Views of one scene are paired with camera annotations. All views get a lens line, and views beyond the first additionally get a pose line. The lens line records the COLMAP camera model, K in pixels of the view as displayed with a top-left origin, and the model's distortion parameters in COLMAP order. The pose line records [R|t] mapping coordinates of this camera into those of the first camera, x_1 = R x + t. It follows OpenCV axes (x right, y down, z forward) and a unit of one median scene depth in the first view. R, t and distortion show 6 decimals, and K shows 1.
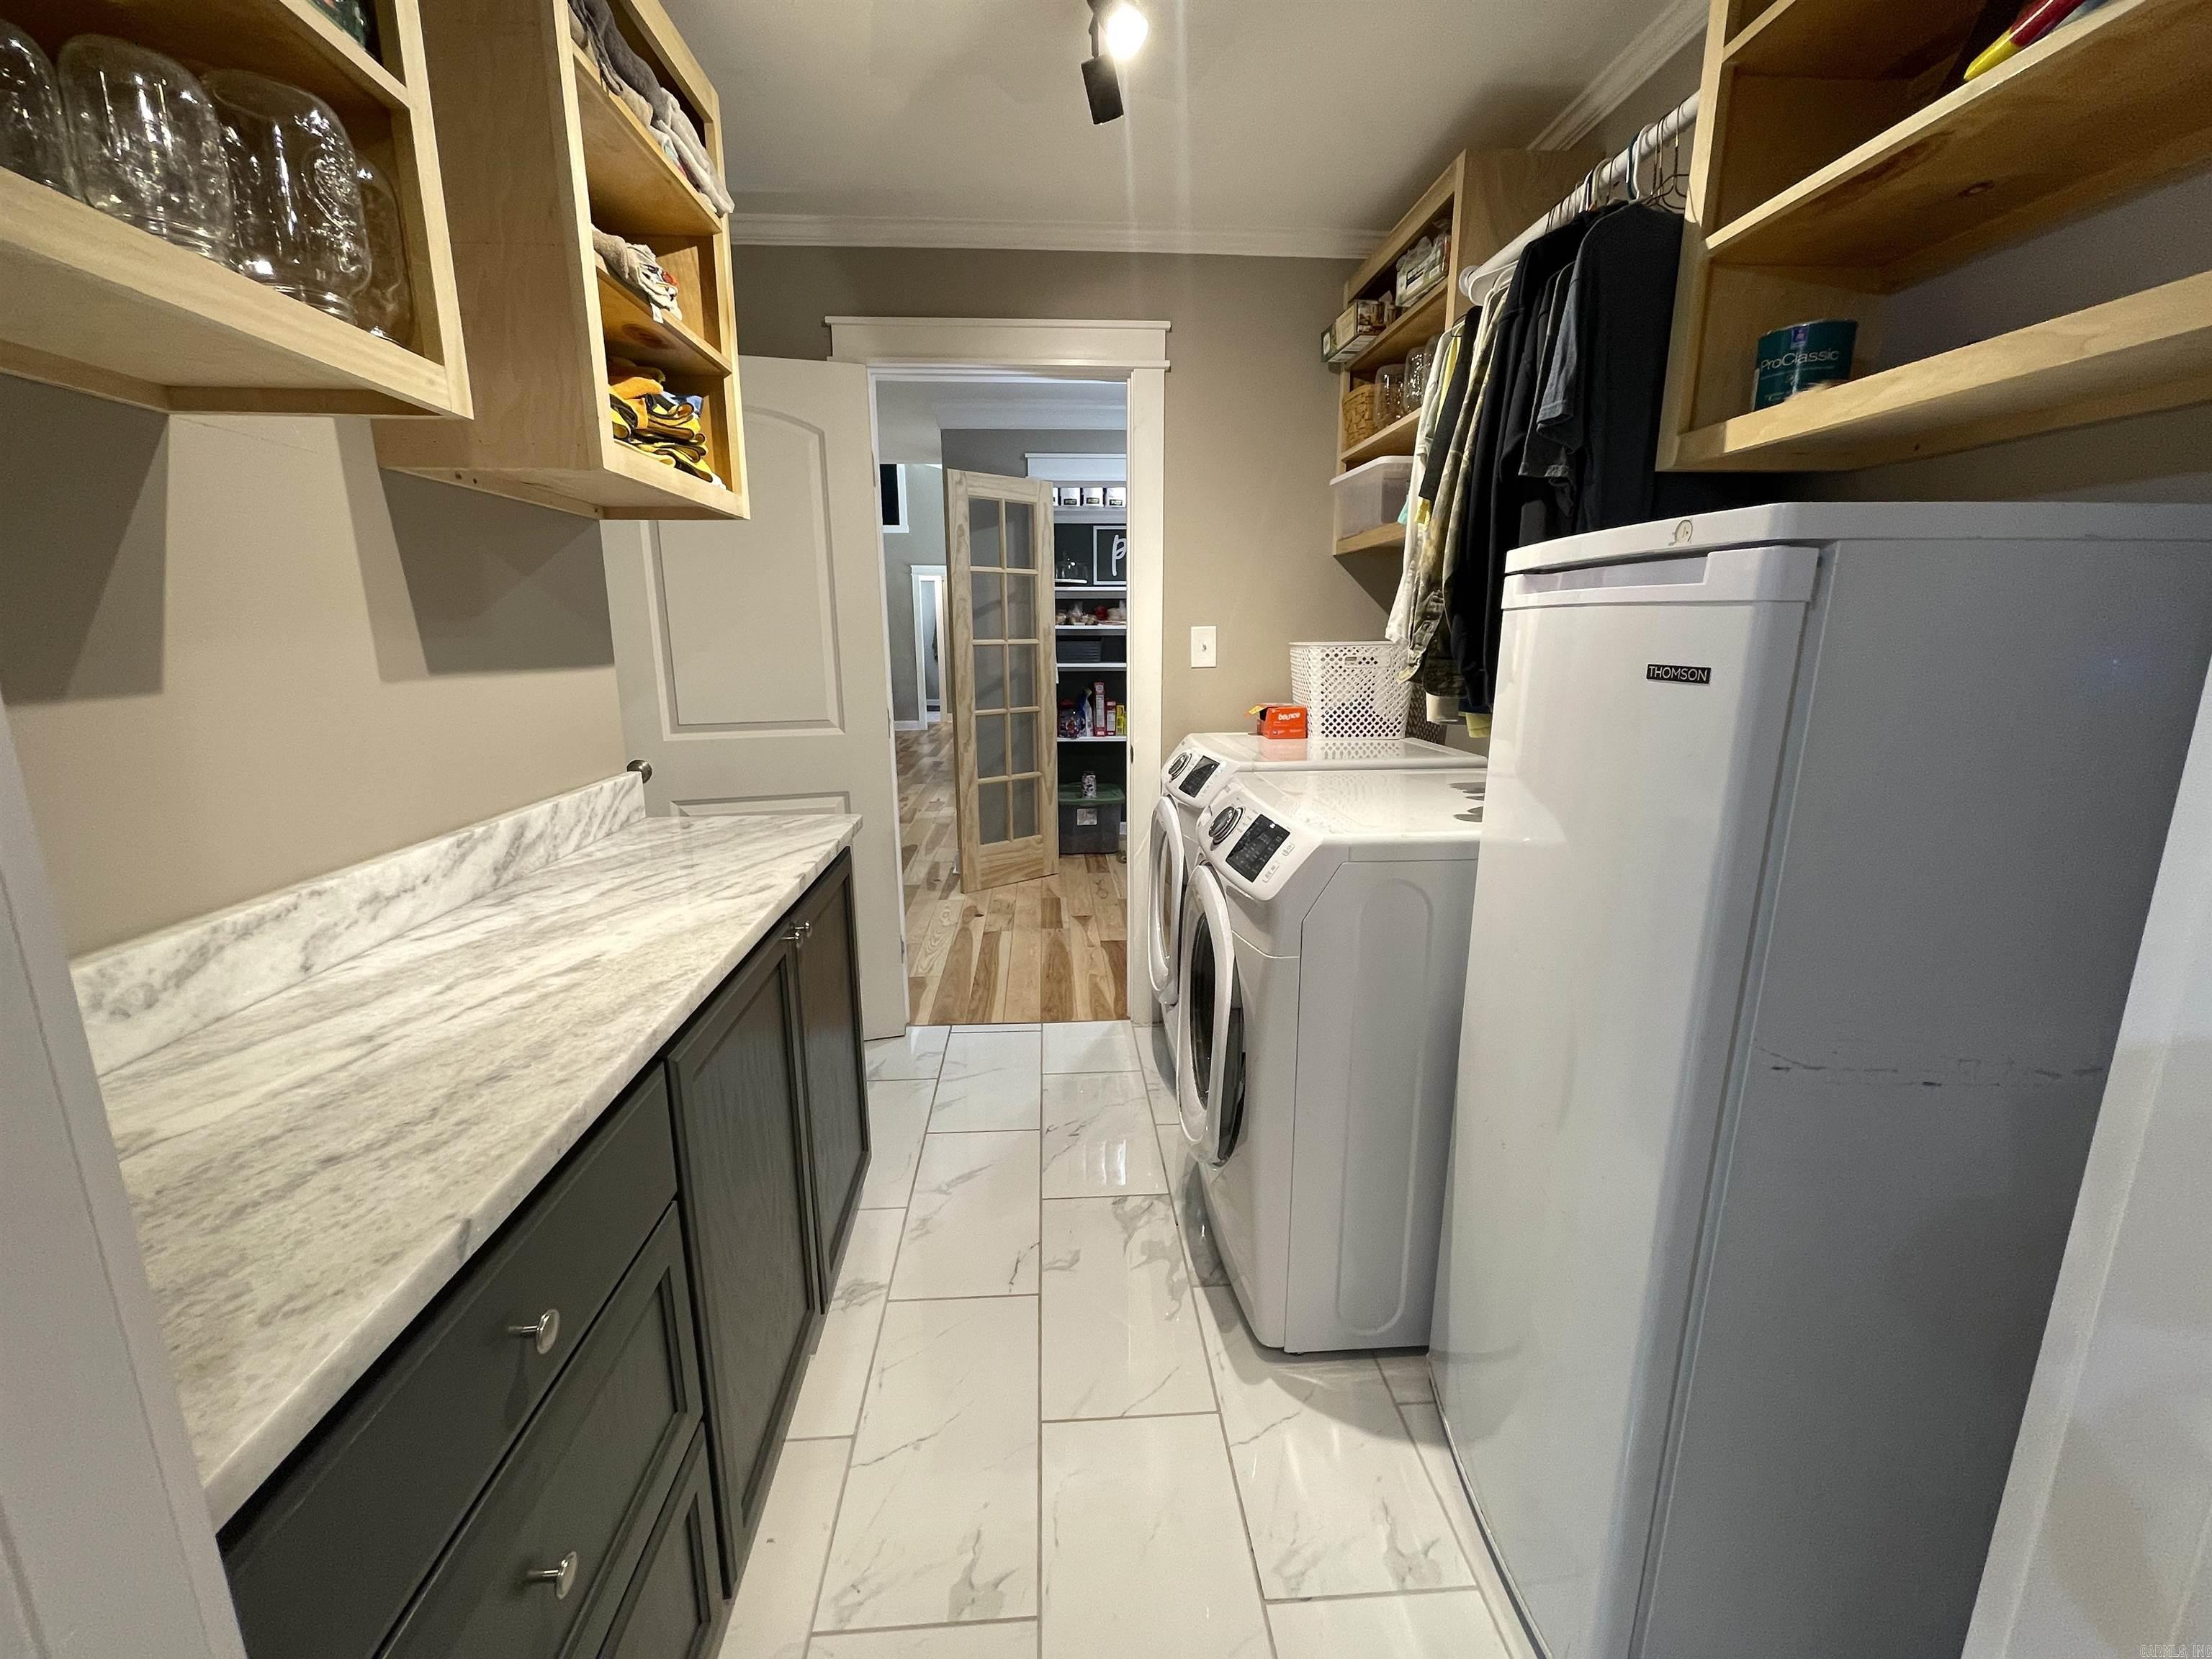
lens RADIAL K [[927.8, 0, 1100.4], [0, 927.8, 820.3], [0, 0, 1]] dist [-0.002666, -0.000071]
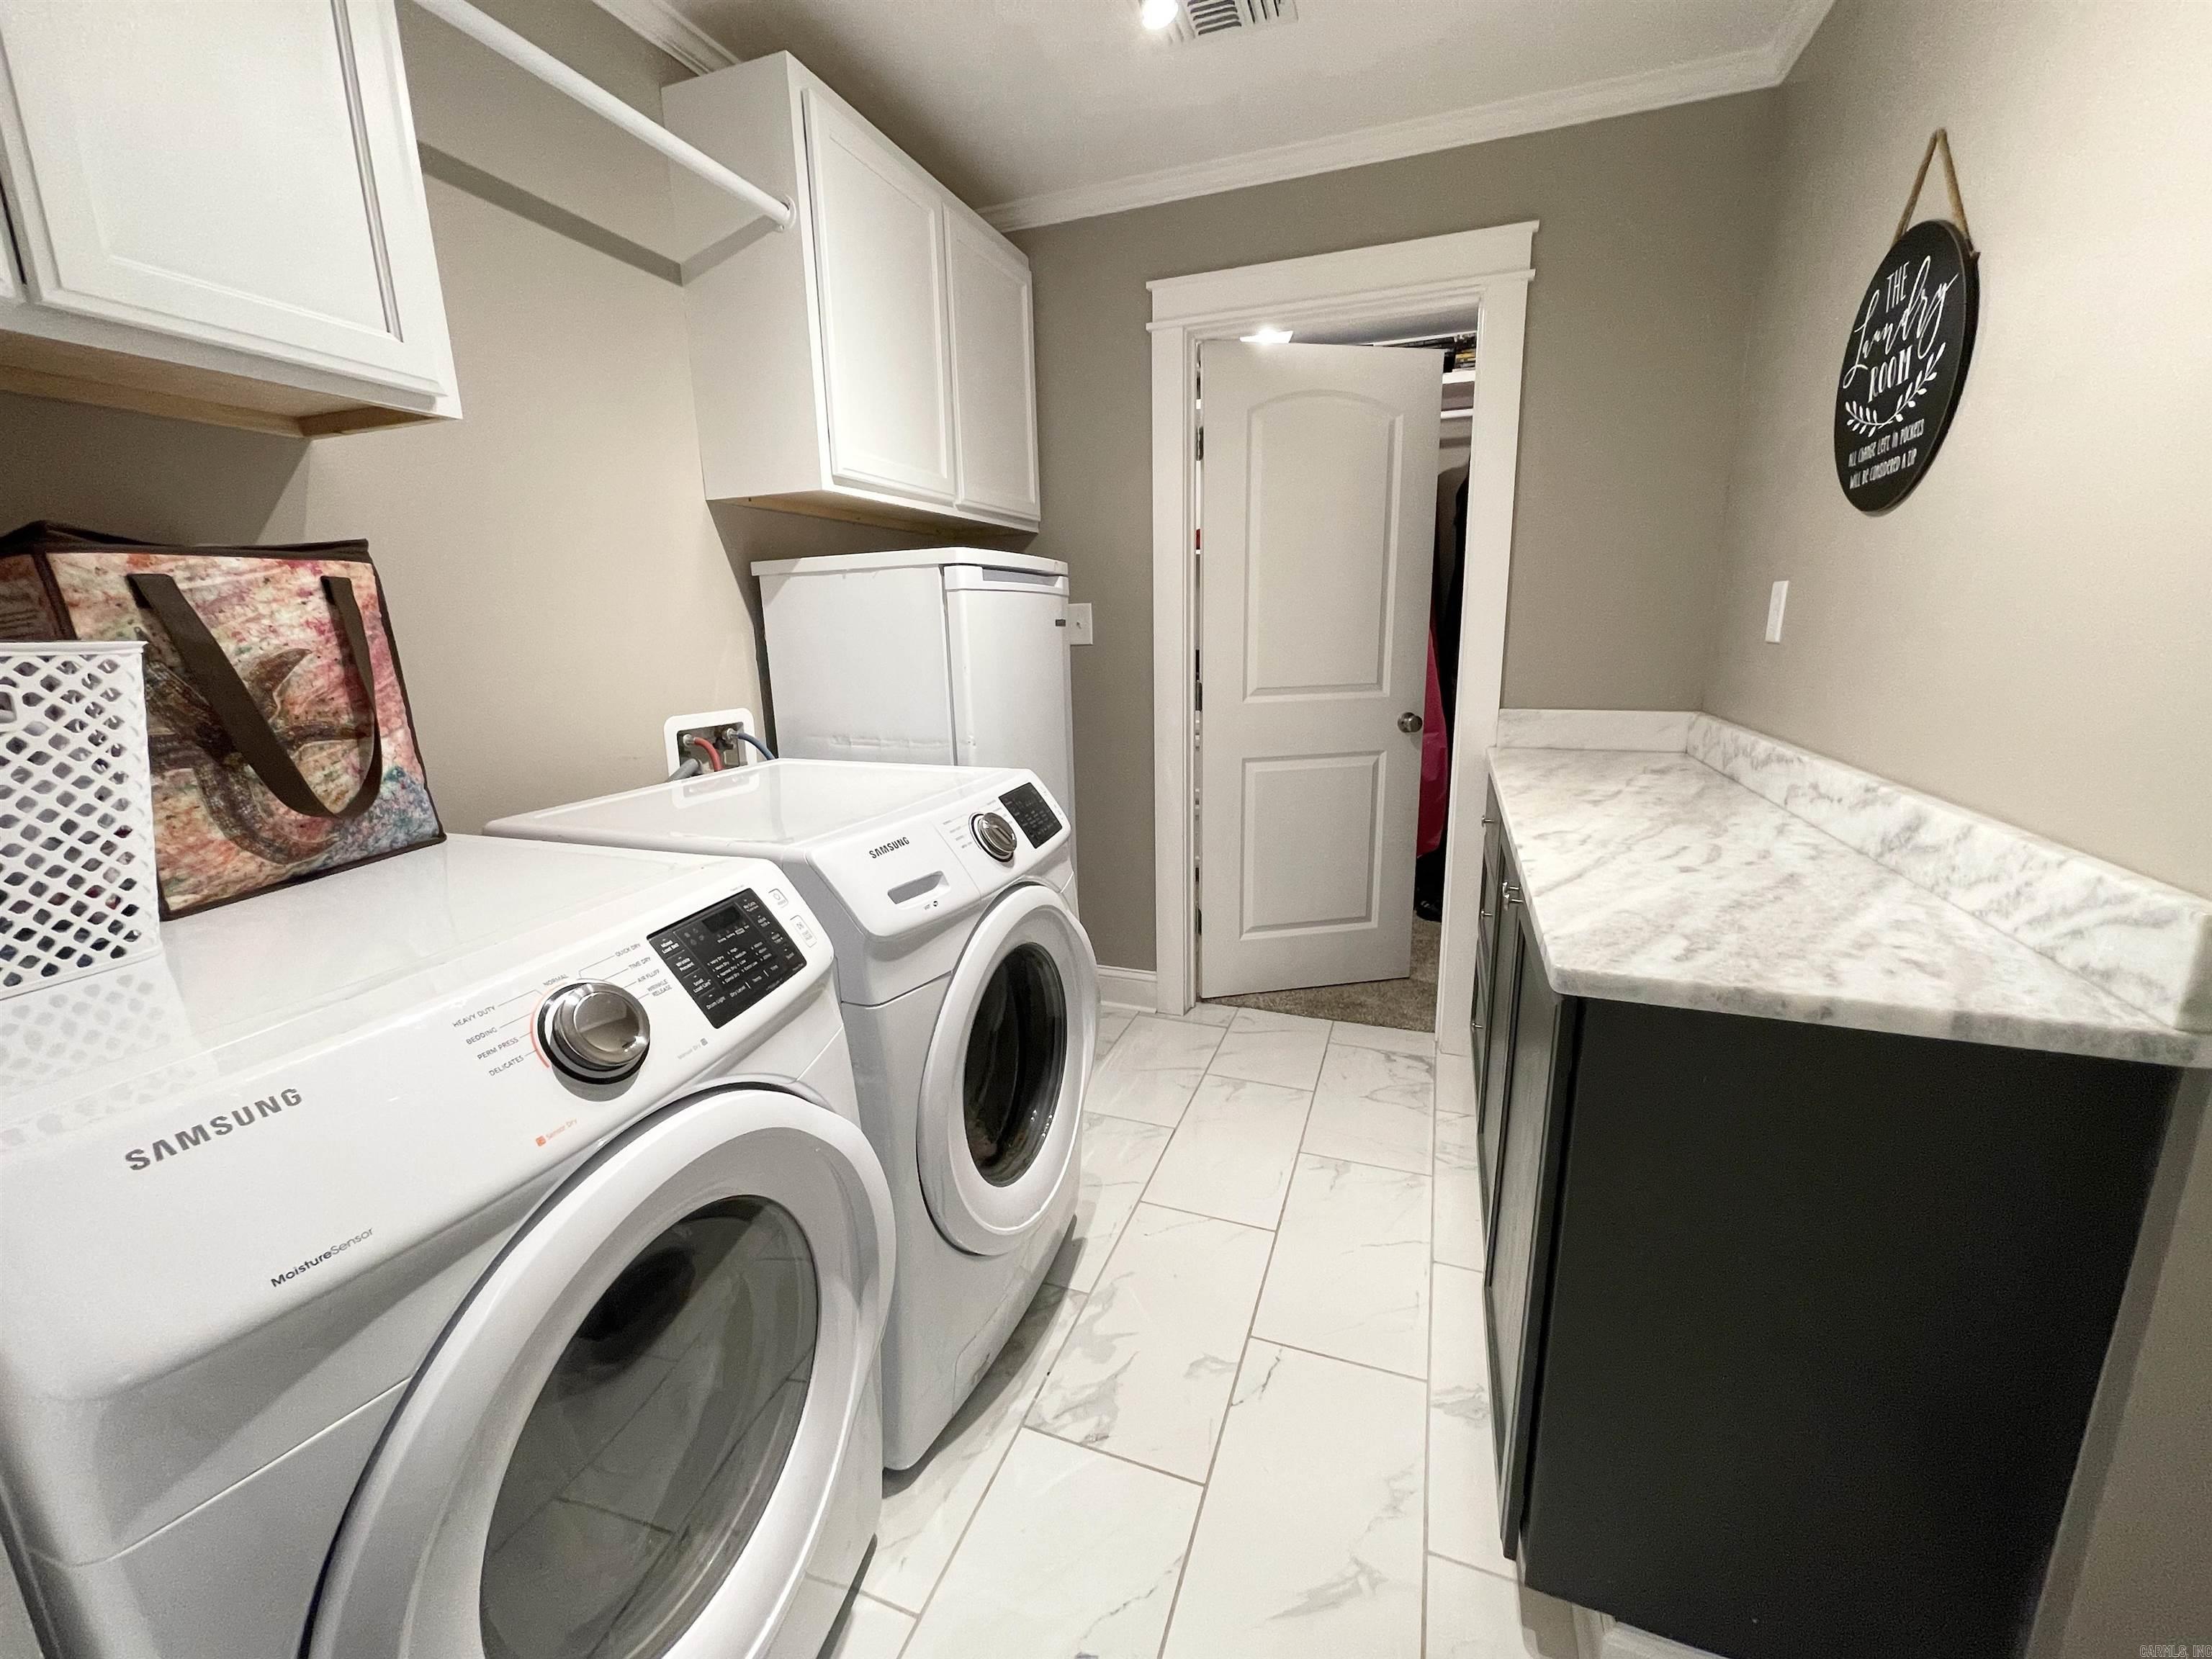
lens RADIAL K [[894.2, 0, 1093.5], [0, 894.2, 822.6], [0, 0, 1]] dist [0.002420, 0.000352]
pose [[-0.908725, -0.068322, 0.411767, -0.259622], [0.107427, 0.914996, 0.388898, -0.308009], [-0.403335, 0.397636, -0.824140, 1.634322]]
